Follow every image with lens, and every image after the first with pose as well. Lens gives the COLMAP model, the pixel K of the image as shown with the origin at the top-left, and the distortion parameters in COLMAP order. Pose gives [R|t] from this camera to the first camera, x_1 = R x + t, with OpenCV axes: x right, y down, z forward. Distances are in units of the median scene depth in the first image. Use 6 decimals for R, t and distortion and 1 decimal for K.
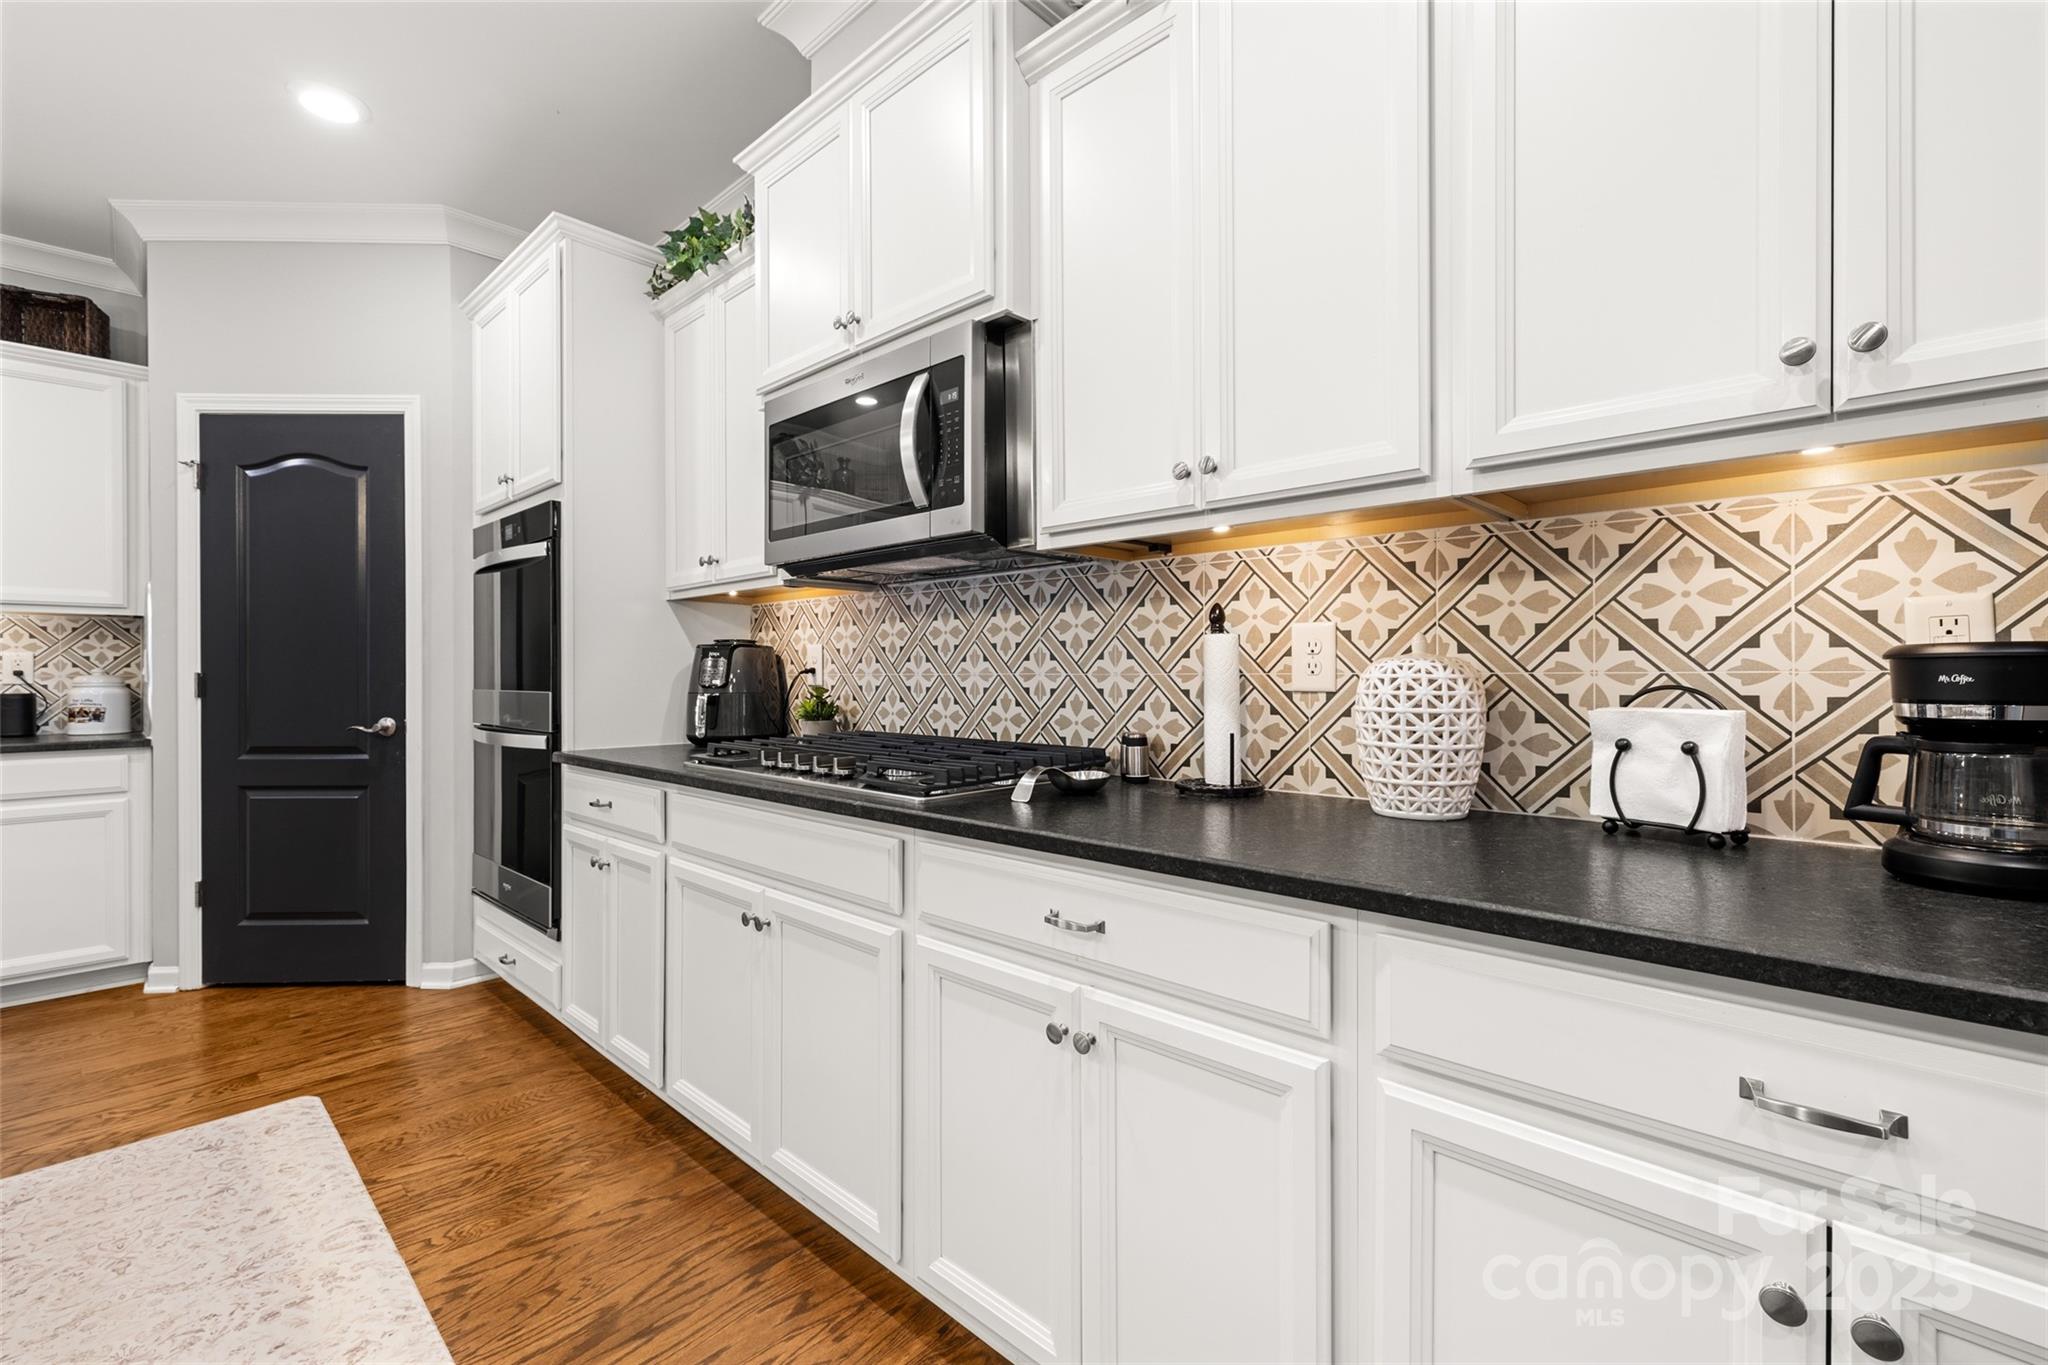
lens RADIAL K [[886.0, 0, 1014.8], [0, 886.0, 675.3], [0, 0, 1]] dist [0.001352, 0.000415]
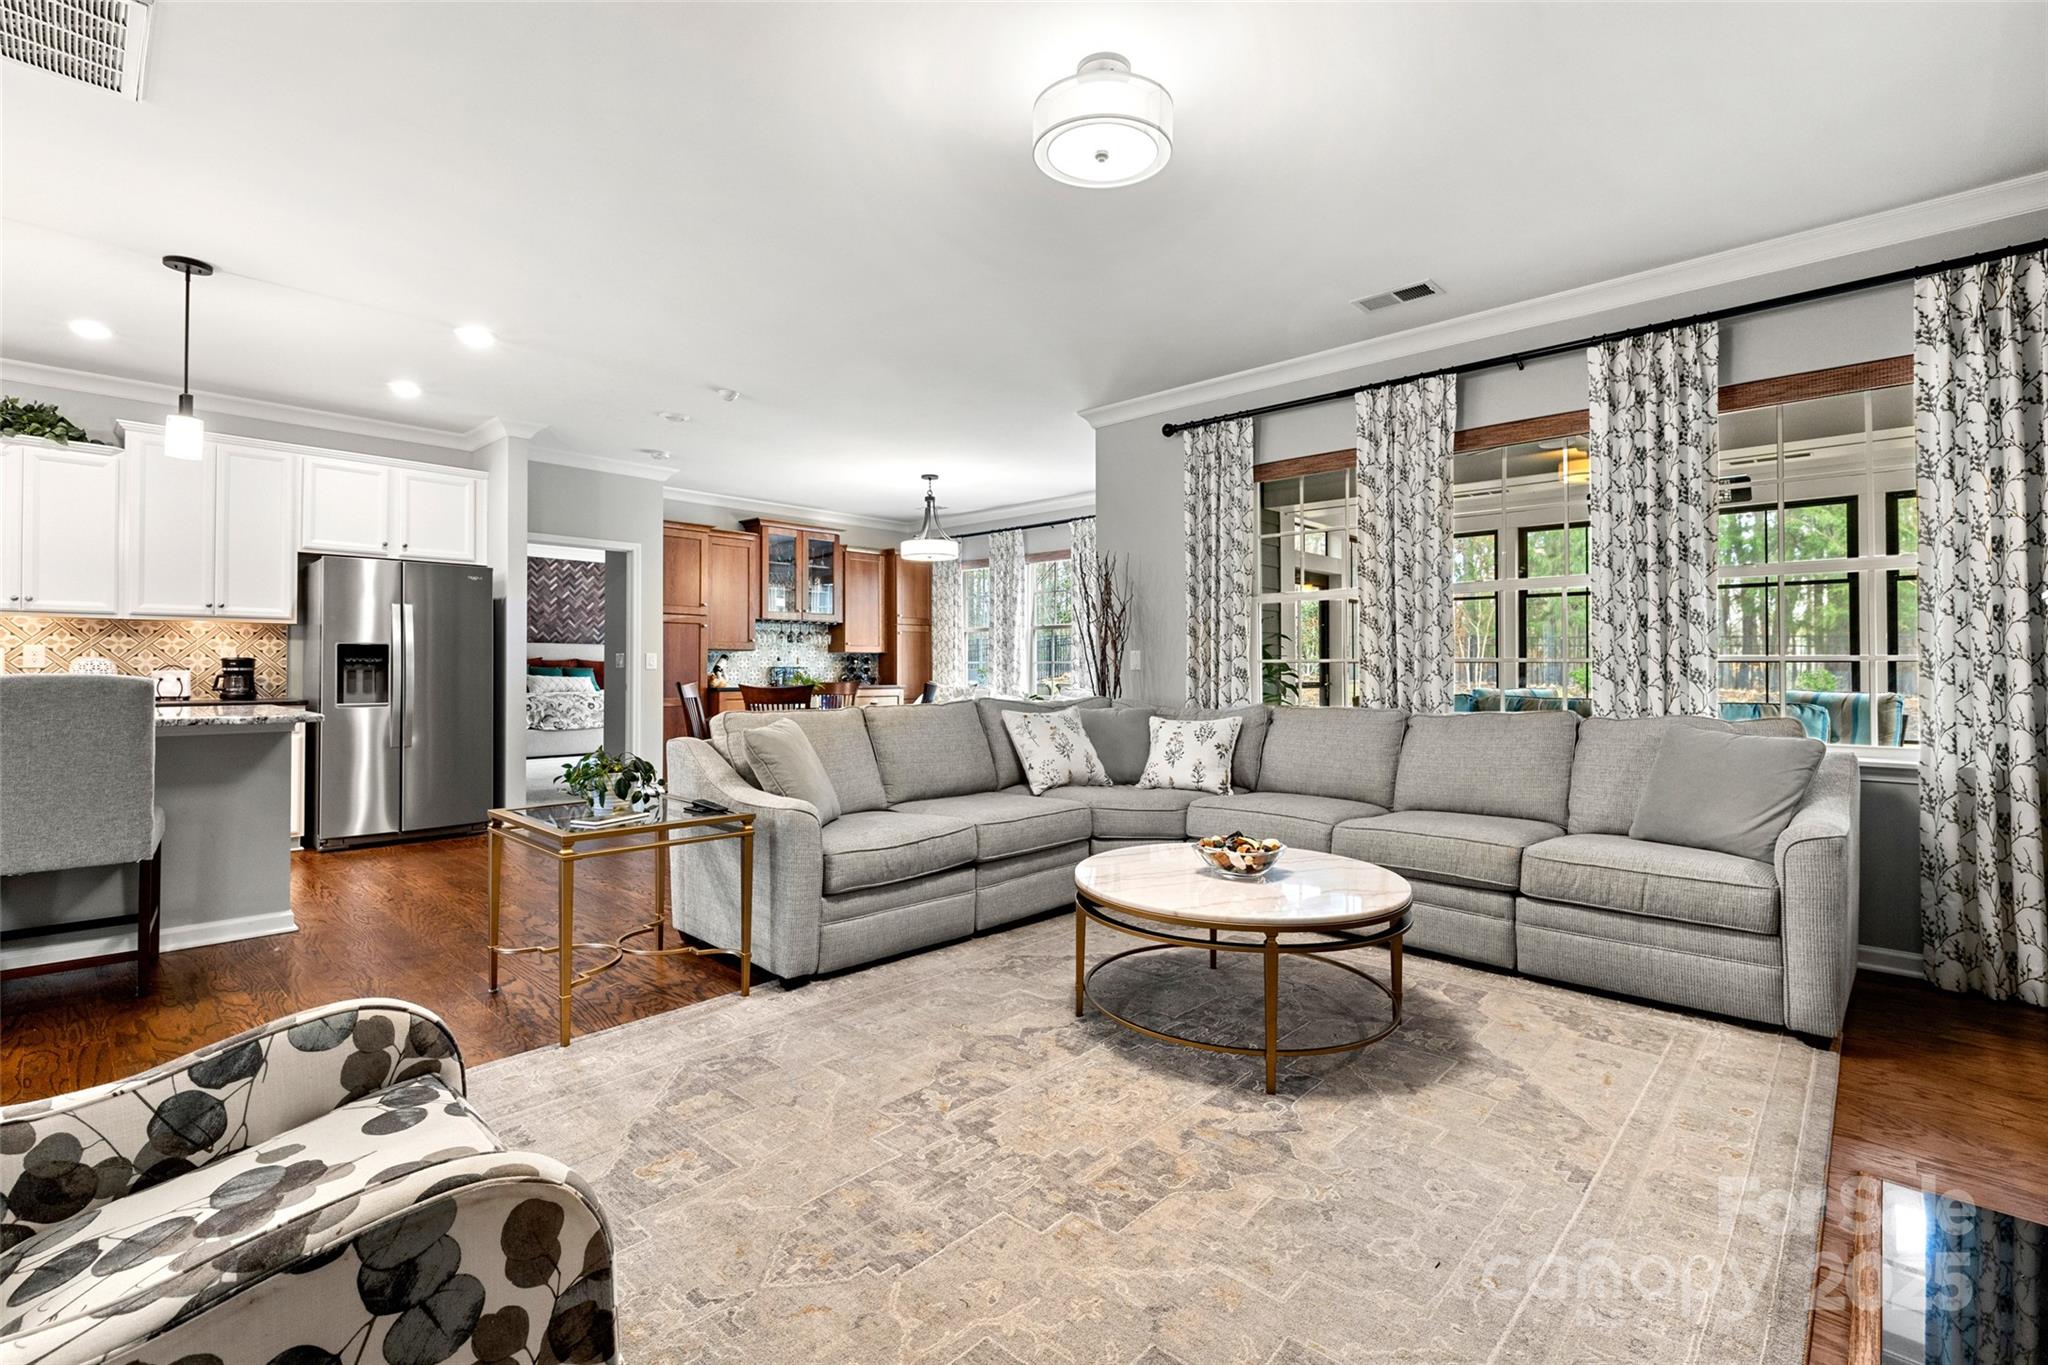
lens RADIAL K [[913.9, 0, 1018.9], [0, 913.9, 653.7], [0, 0, 1]] dist [0.001563, -0.000044]
pose [[-0.002491, 0.014468, 0.999892, -1.457708], [-0.000029, 0.999895, -0.014468, 0.007229], [-0.999997, -0.000065, -0.002490, -1.219085]]
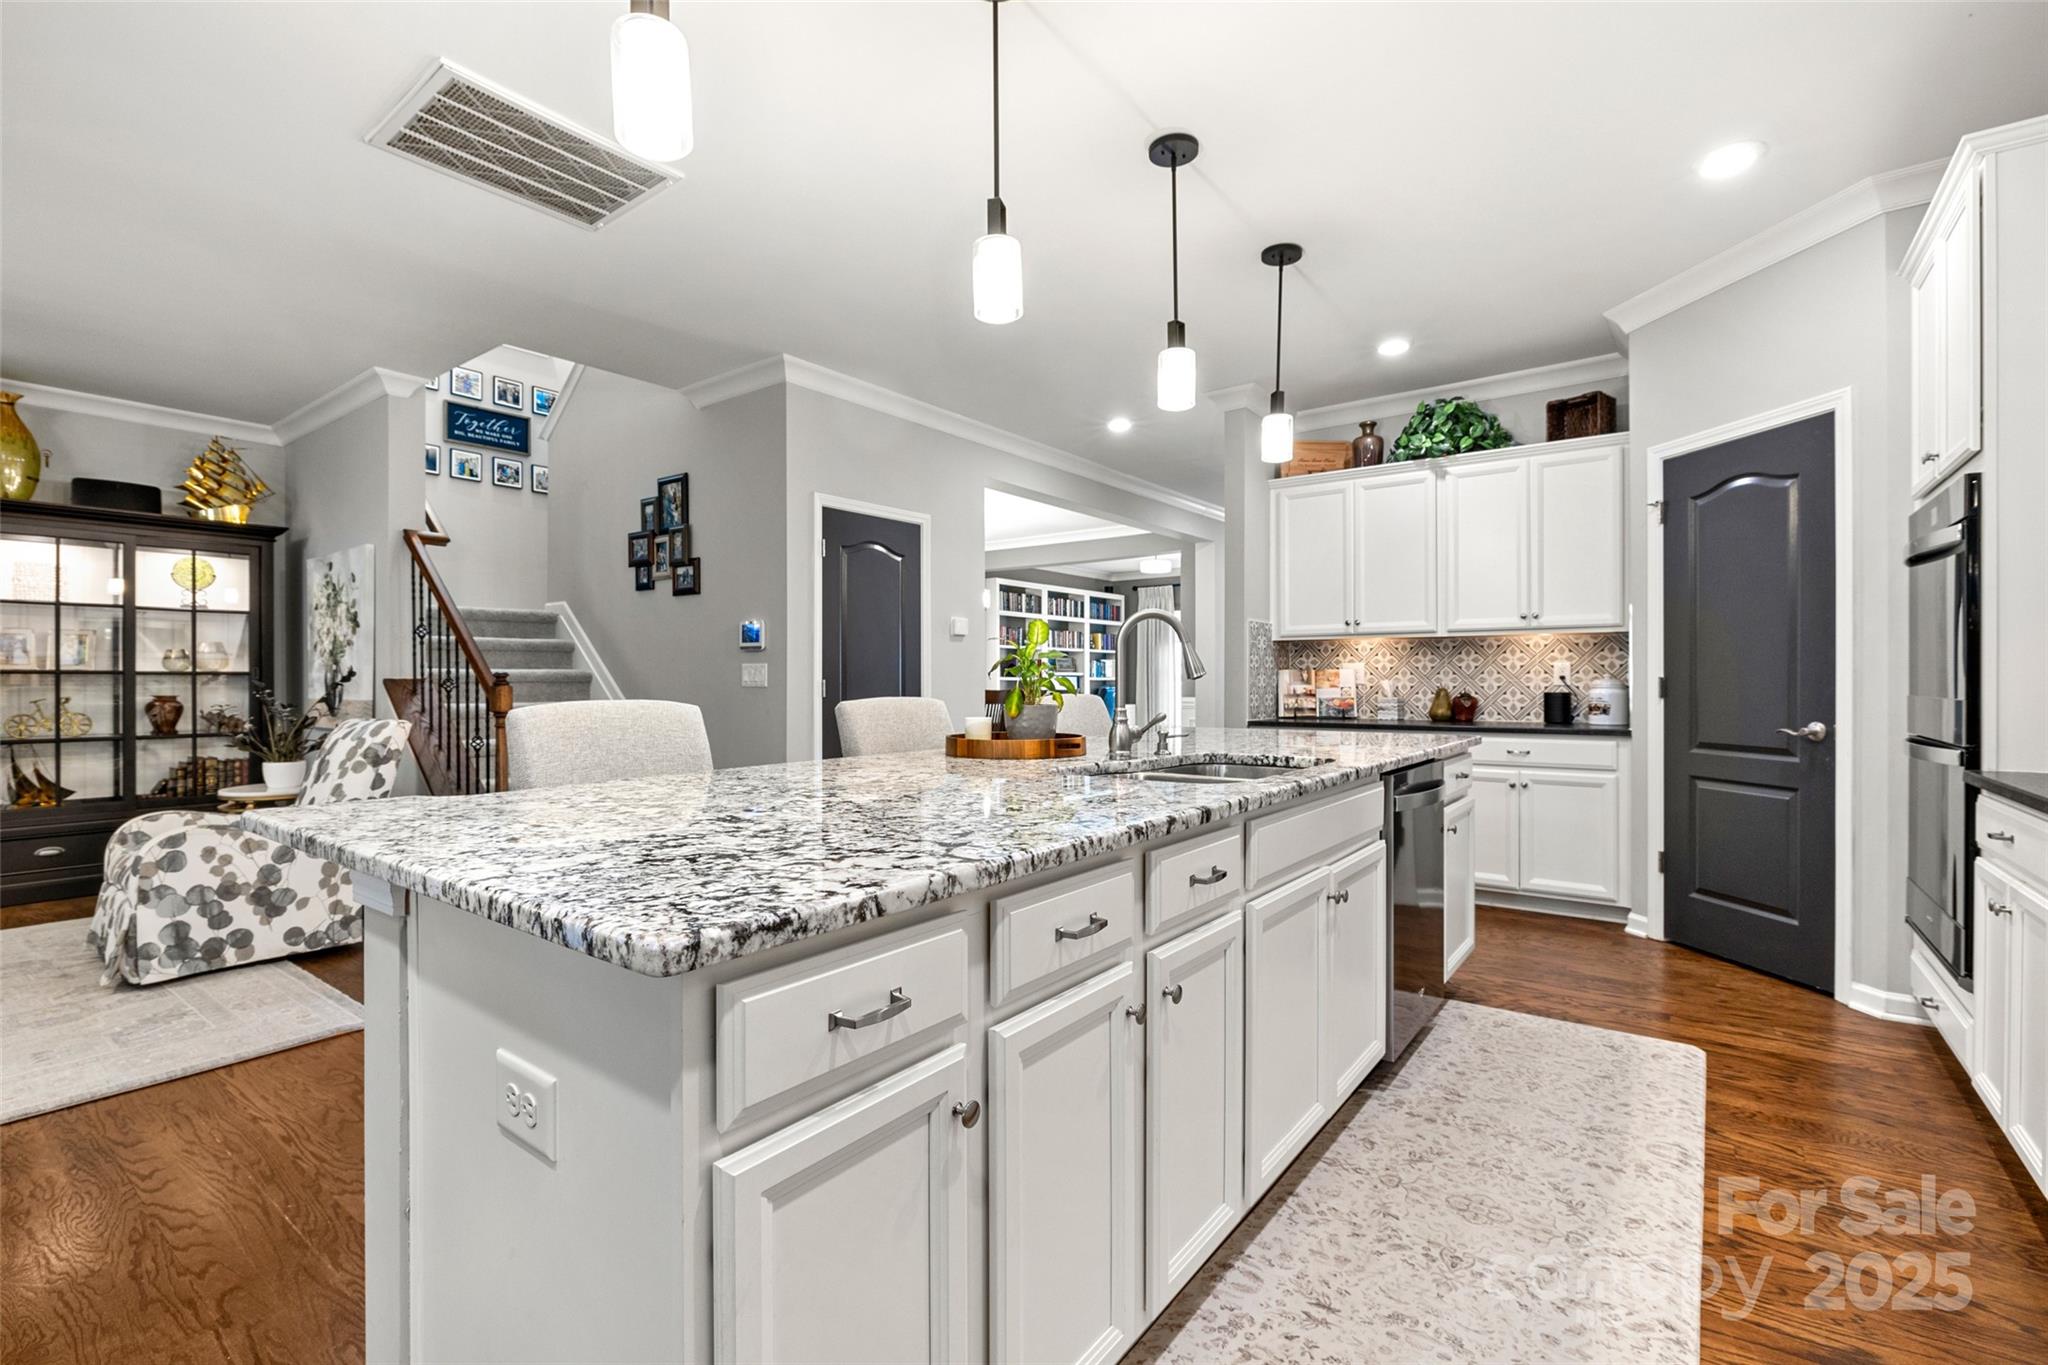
lens RADIAL K [[916.4, 0, 1021.6], [0, 916.4, 683.2], [0, 0, 1]] dist [-0.003096, 0.000229]
pose [[0.116032, 0.005175, -0.993232, 0.212166], [-0.001544, 0.999986, 0.005030, 0.000509], [0.993244, 0.000950, 0.116038, -0.001067]]
